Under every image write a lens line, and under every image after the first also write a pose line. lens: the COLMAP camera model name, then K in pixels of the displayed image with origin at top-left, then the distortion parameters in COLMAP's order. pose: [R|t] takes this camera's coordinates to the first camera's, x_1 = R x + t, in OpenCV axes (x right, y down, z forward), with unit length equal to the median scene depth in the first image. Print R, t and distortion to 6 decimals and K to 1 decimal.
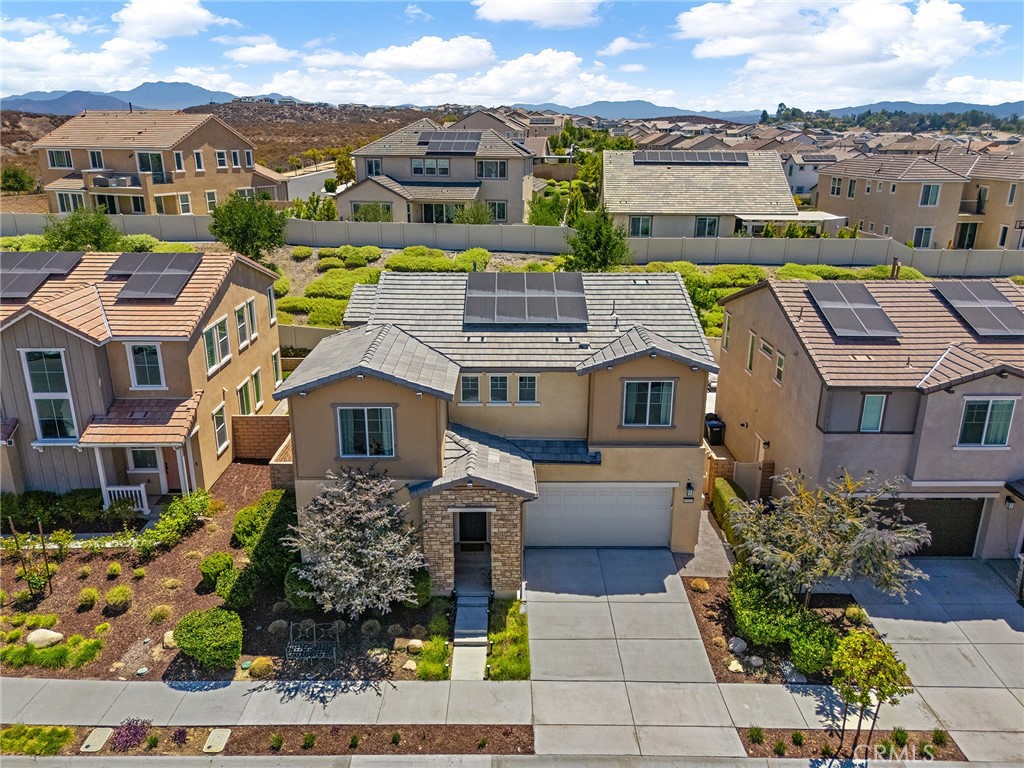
lens RADIAL K [[754.0, 0, 509.6], [0, 754.0, 382.4], [0, 0, 1]] dist [0.046659, -0.021972]
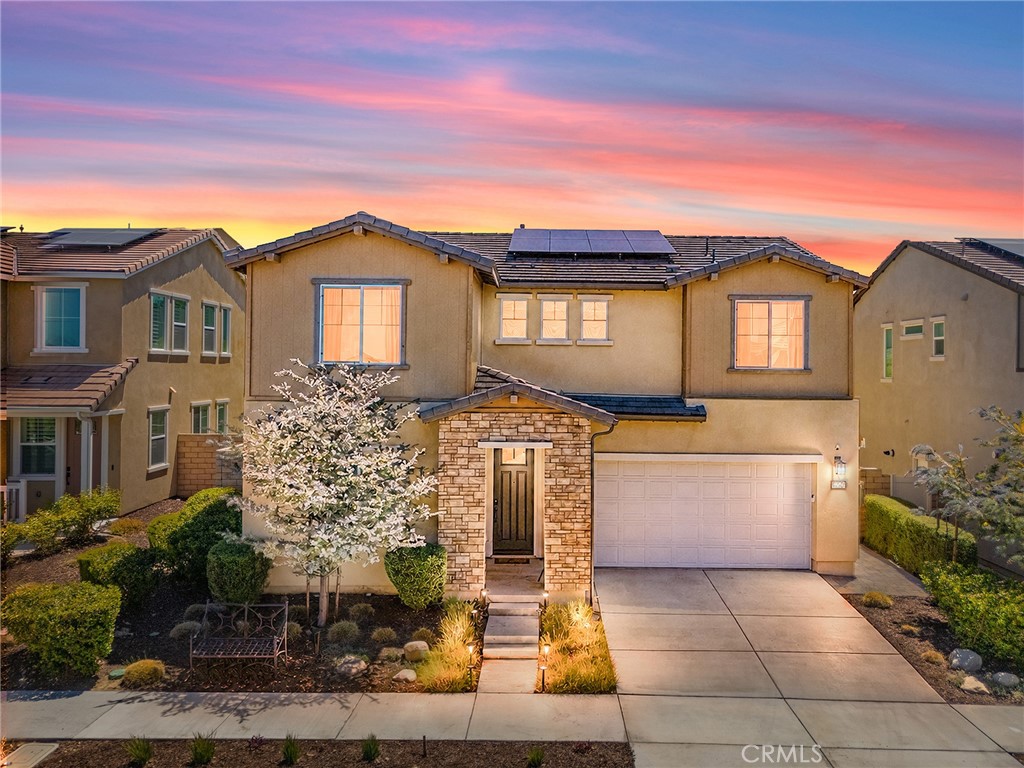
lens RADIAL K [[838.0, 0, 548.3], [0, 838.0, 368.9], [0, 0, 1]] dist [0.066519, -0.044885]
pose [[0.999970, 0.006990, 0.003432, -0.023076], [-0.005573, 0.950228, -0.311506, 0.303827], [-0.005438, 0.311478, 0.950238, 0.276463]]
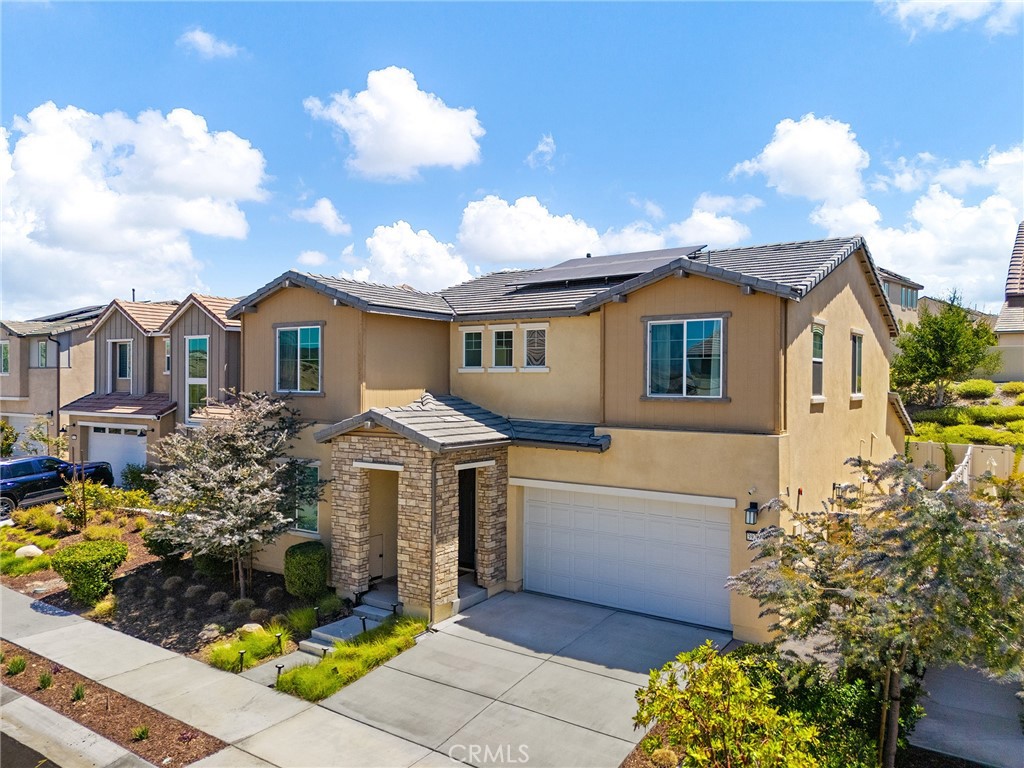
lens RADIAL K [[754.0, 0, 510.4], [0, 754.0, 379.9], [0, 0, 1]] dist [0.046659, -0.021972]
pose [[0.811696, 0.000004, -0.584080, 0.434272], [-0.182826, 0.949750, -0.254066, 0.230469], [0.554730, 0.313010, 0.770909, 0.452965]]
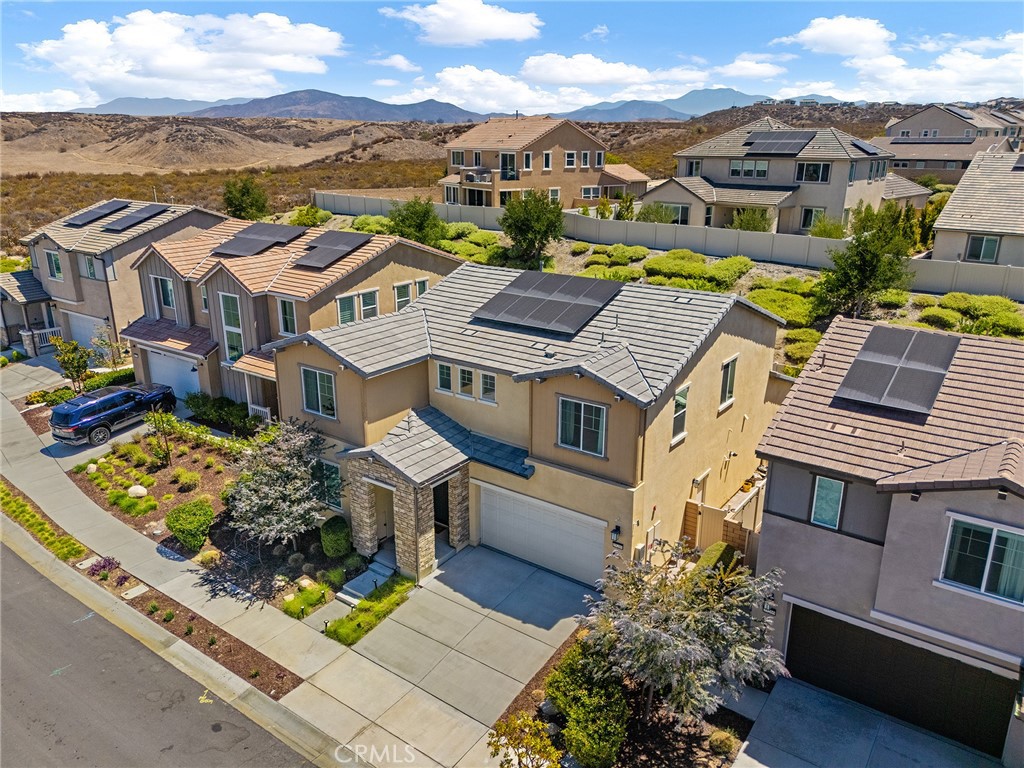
lens RADIAL K [[754.0, 0, 513.7], [0, 754.0, 382.9], [0, 0, 1]] dist [0.046659, -0.021972]
pose [[0.804308, 0.181544, -0.565801, 0.629906], [-0.182867, 0.981598, 0.055005, -0.059605], [0.565375, 0.059226, 0.822705, 0.201820]]
